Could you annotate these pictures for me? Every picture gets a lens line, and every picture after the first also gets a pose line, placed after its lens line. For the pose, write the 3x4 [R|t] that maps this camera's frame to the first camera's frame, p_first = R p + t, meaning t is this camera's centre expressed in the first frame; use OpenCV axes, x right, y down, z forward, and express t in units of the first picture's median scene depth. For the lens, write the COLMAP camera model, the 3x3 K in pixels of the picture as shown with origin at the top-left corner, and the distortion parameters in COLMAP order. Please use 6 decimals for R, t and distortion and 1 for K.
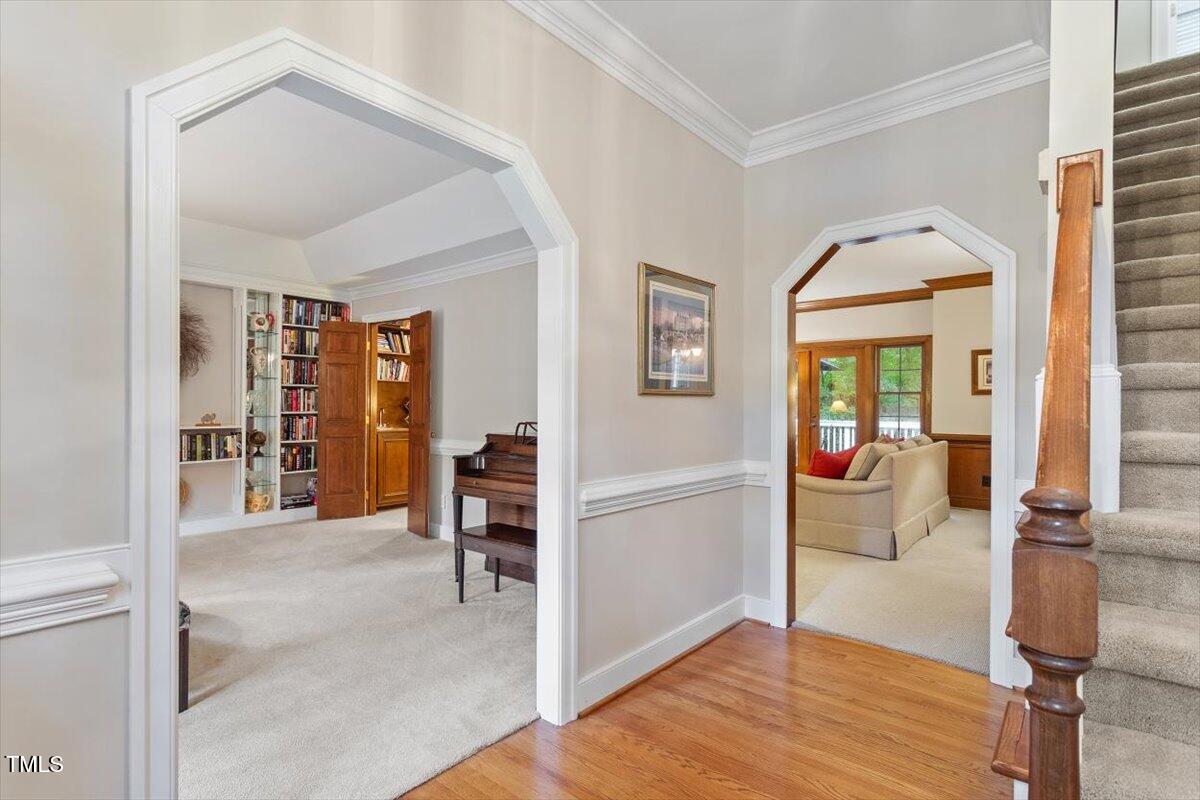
lens RADIAL K [[582.1, 0, 600.9], [0, 582.1, 403.6], [0, 0, 1]] dist [0.003939, -0.000074]
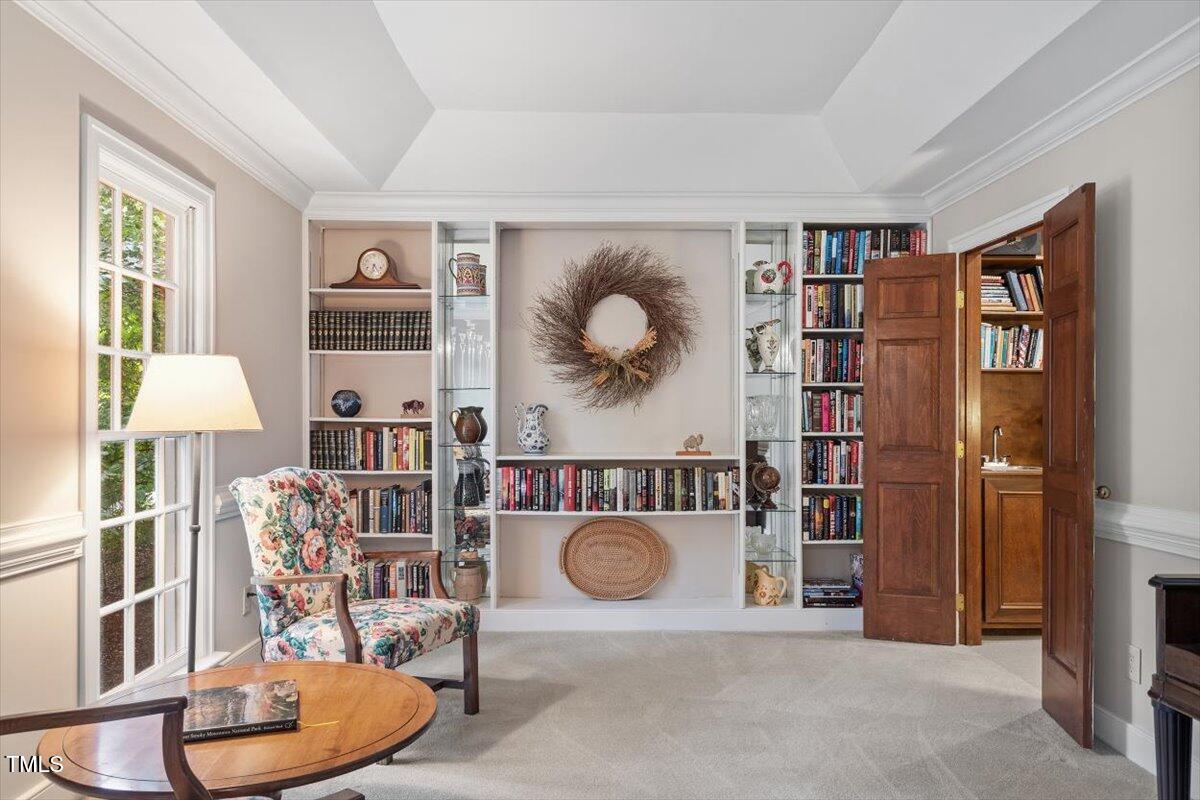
lens RADIAL K [[751.3, 0, 637.9], [0, 751.3, 418.2], [0, 0, 1]] dist [-0.001180, 0.002707]
pose [[0.640476, -0.010175, -0.767911, -0.091221], [0.006301, 0.999948, -0.007994, 0.005072], [0.767952, 0.000282, 0.640507, 0.402693]]
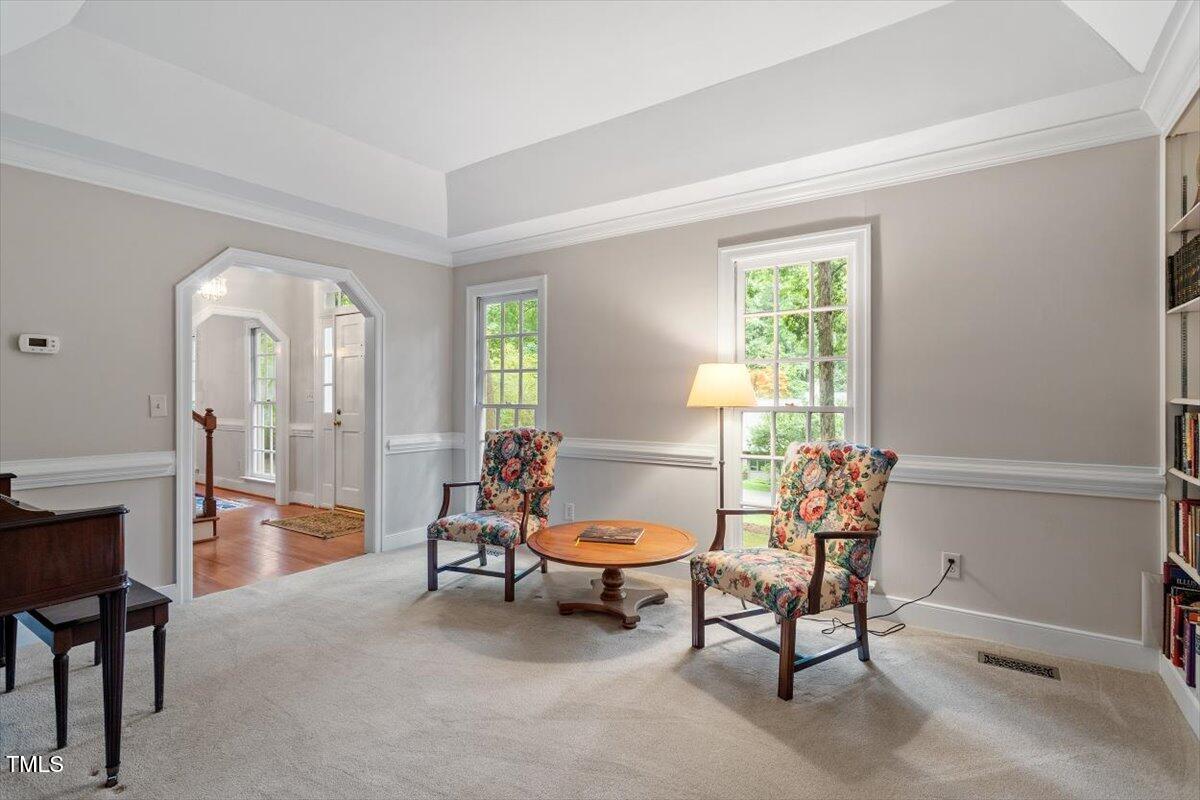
lens RADIAL K [[582.1, 0, 594.8], [0, 582.1, 398.2], [0, 0, 1]] dist [0.003939, -0.000074]
pose [[-0.996203, -0.010408, -0.086439, -0.584293], [-0.010563, 0.999943, 0.001337, -0.003793], [0.086421, 0.002245, -0.996256, 1.416265]]
